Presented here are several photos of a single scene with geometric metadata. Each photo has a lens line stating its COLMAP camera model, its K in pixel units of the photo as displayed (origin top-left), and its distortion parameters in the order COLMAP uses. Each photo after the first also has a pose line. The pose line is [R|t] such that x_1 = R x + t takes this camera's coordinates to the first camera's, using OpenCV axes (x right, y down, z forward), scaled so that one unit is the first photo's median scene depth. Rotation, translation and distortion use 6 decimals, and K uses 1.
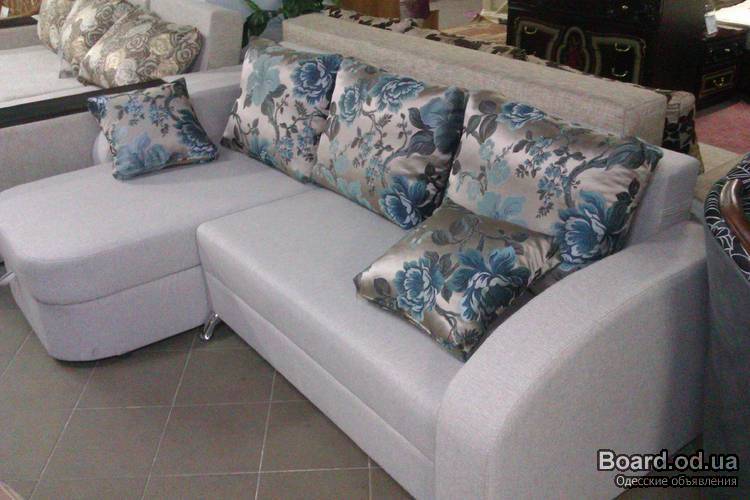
lens RADIAL K [[755.0, 0, 375.0], [0, 755.0, 250.0], [0, 0, 1]] dist [0.061892, -0.011932]
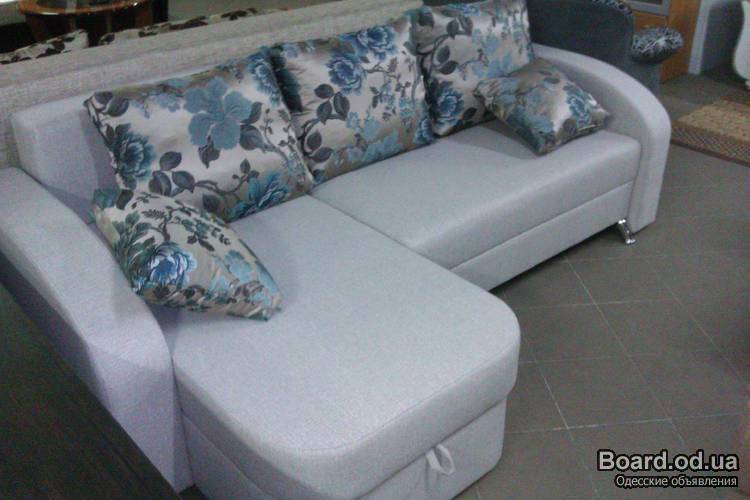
lens RADIAL K [[755.0, 0, 375.0], [0, 755.0, 250.0], [0, 0, 1]] dist [0.061892, -0.011932]
pose [[-0.071223, -0.466289, 0.881761, -1.056279], [0.468448, 0.764815, 0.442284, -0.454250], [-0.880616, 0.444560, 0.163960, 0.940007]]
